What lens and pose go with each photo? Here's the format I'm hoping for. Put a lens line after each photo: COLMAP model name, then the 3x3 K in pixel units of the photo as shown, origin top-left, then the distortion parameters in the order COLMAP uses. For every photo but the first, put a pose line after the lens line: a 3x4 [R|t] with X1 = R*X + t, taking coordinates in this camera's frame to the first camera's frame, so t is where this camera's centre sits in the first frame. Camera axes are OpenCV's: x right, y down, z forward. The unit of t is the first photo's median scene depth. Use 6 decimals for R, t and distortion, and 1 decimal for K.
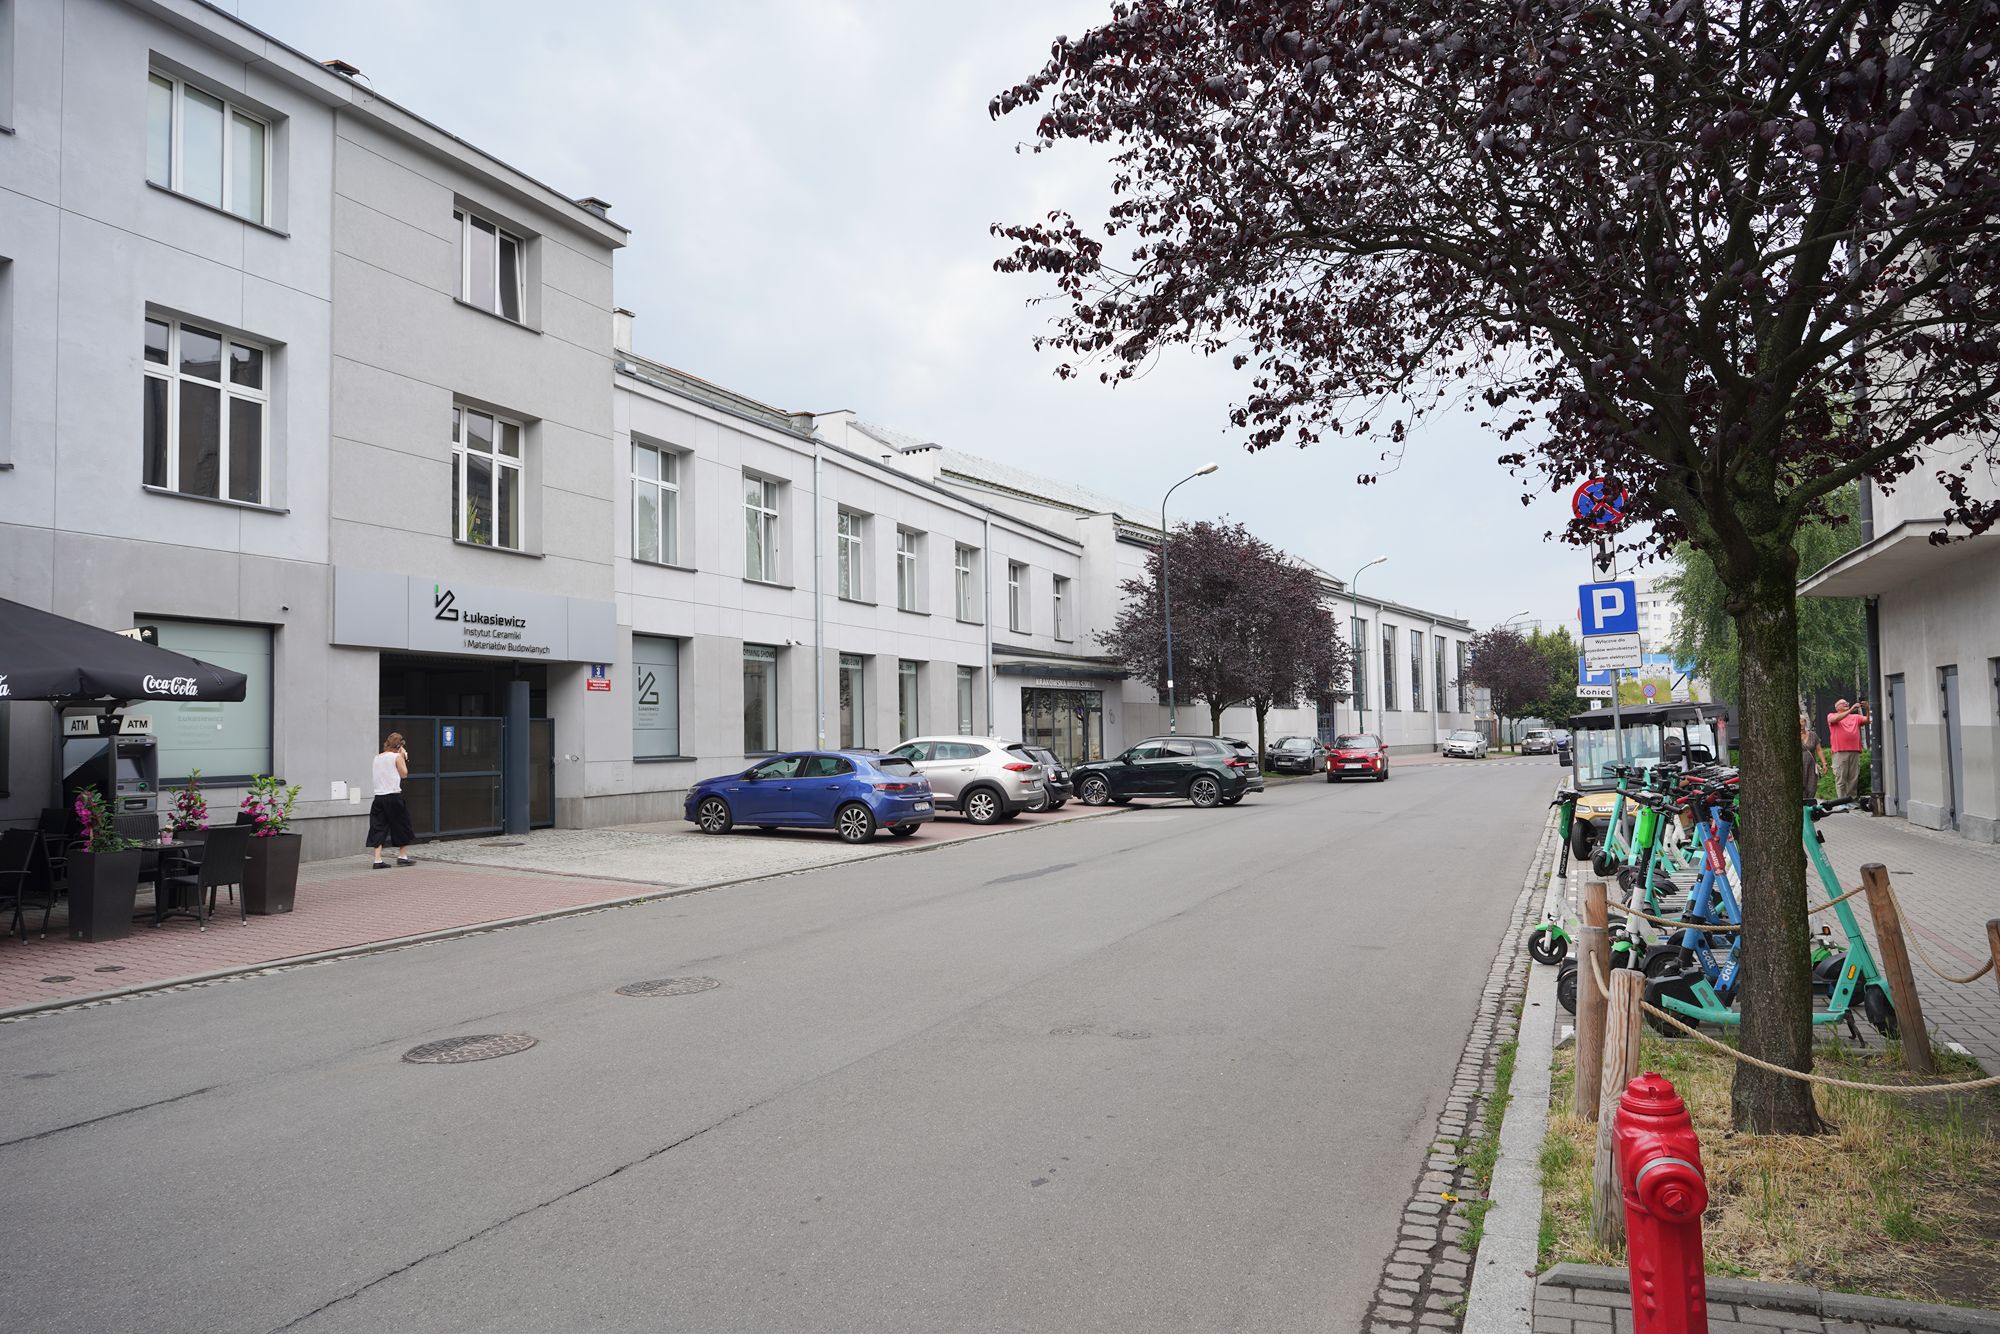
lens RADIAL K [[1310.0, 0, 1000.0], [0, 1310.0, 667.0], [0, 0, 1]] dist [-0.025518, 0.030910]
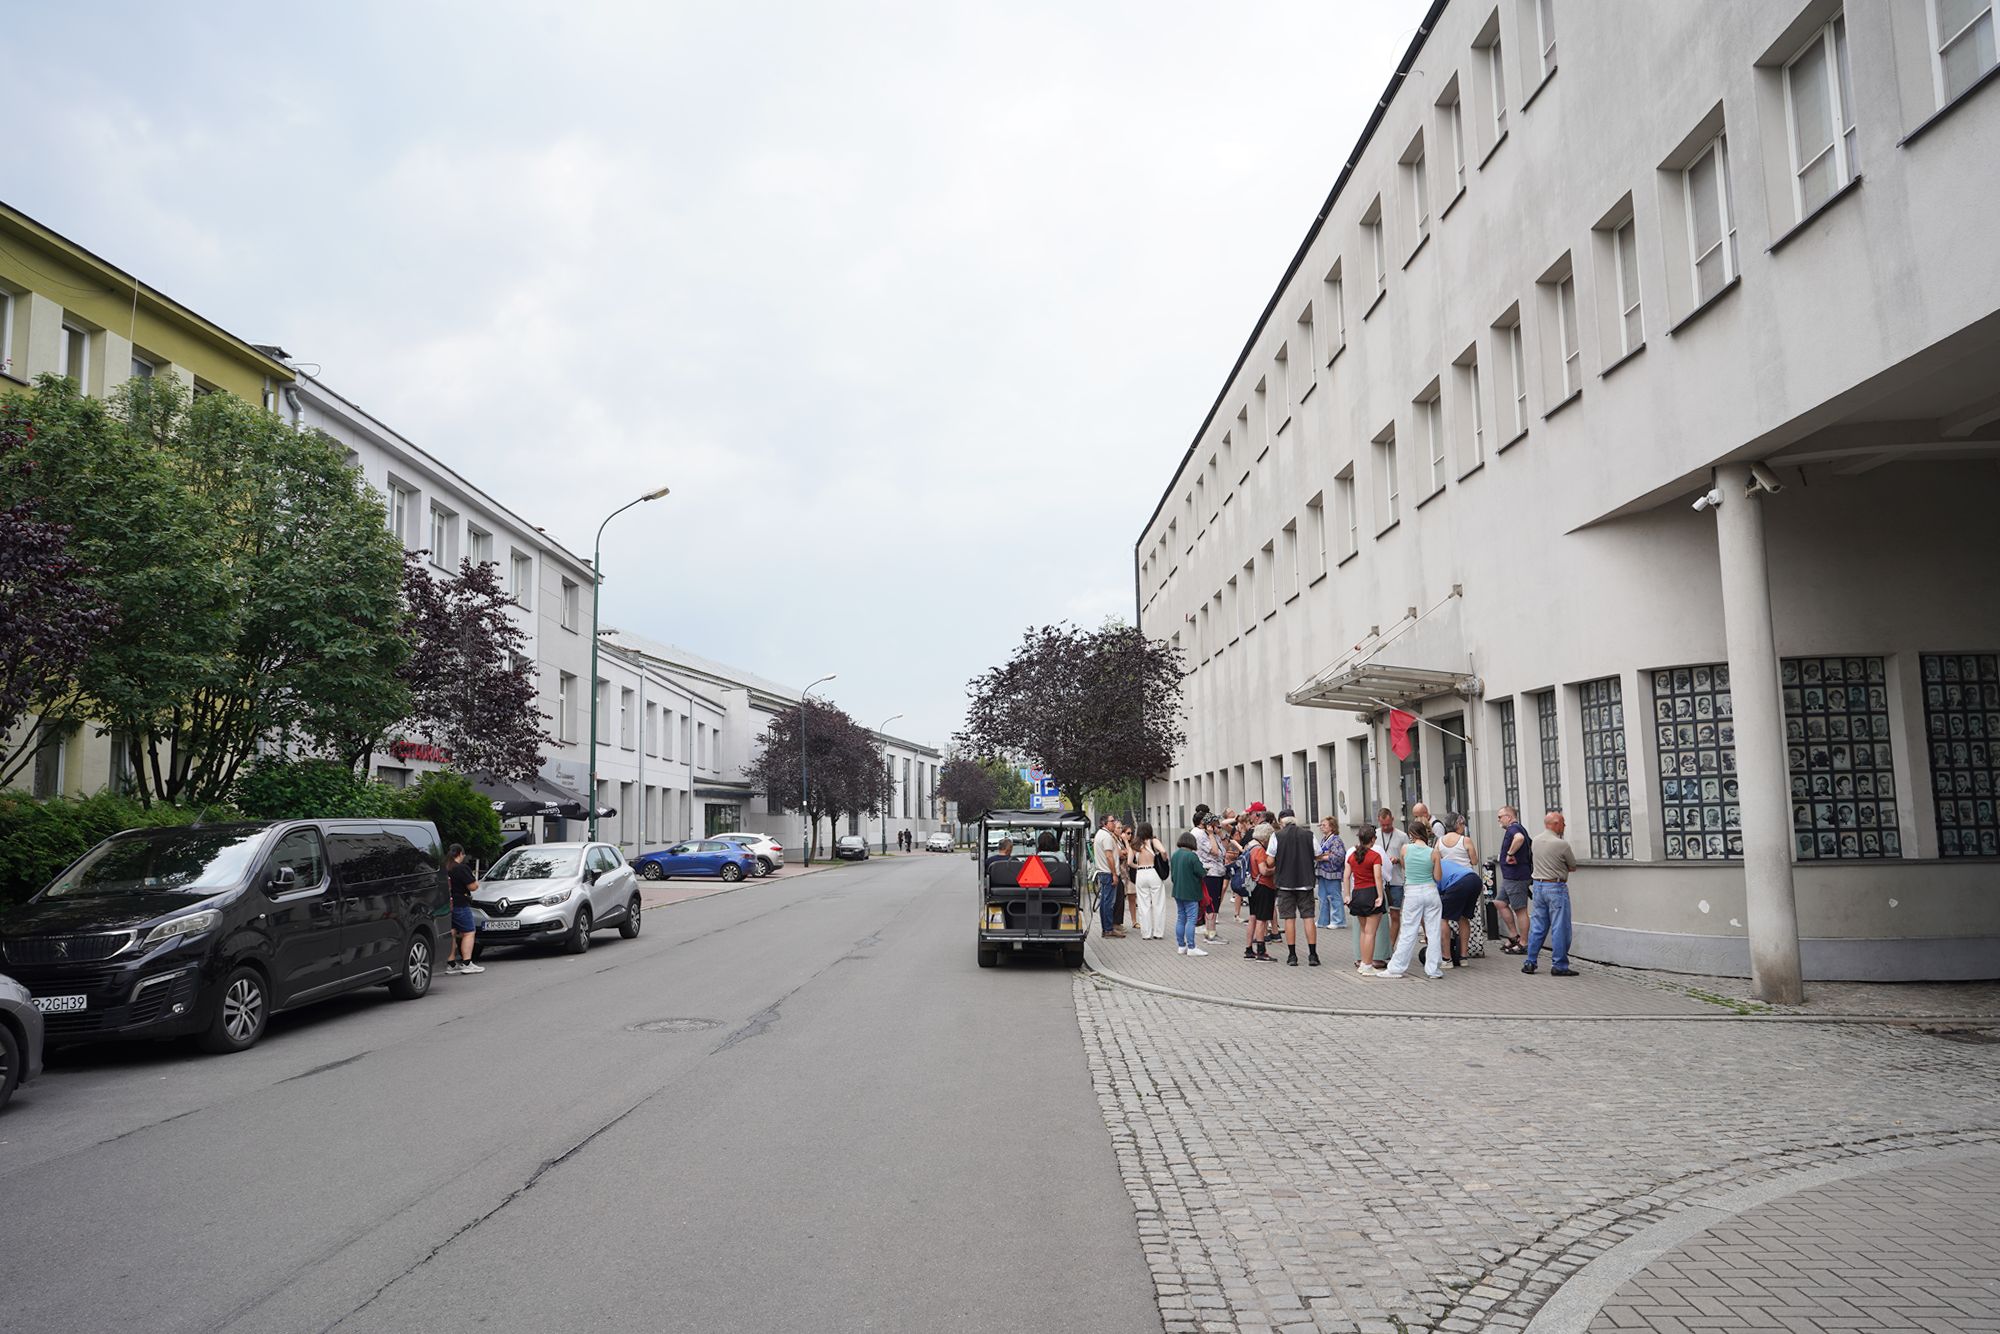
lens RADIAL K [[1310.0, 0, 1000.0], [0, 1310.0, 667.0], [0, 0, 1]] dist [-0.025518, 0.030910]
pose [[0.914125, 0.050648, 0.402257, -0.268862], [-0.019072, 0.996440, -0.082121, -0.023001], [-0.404984, 0.067397, 0.911836, -0.534848]]
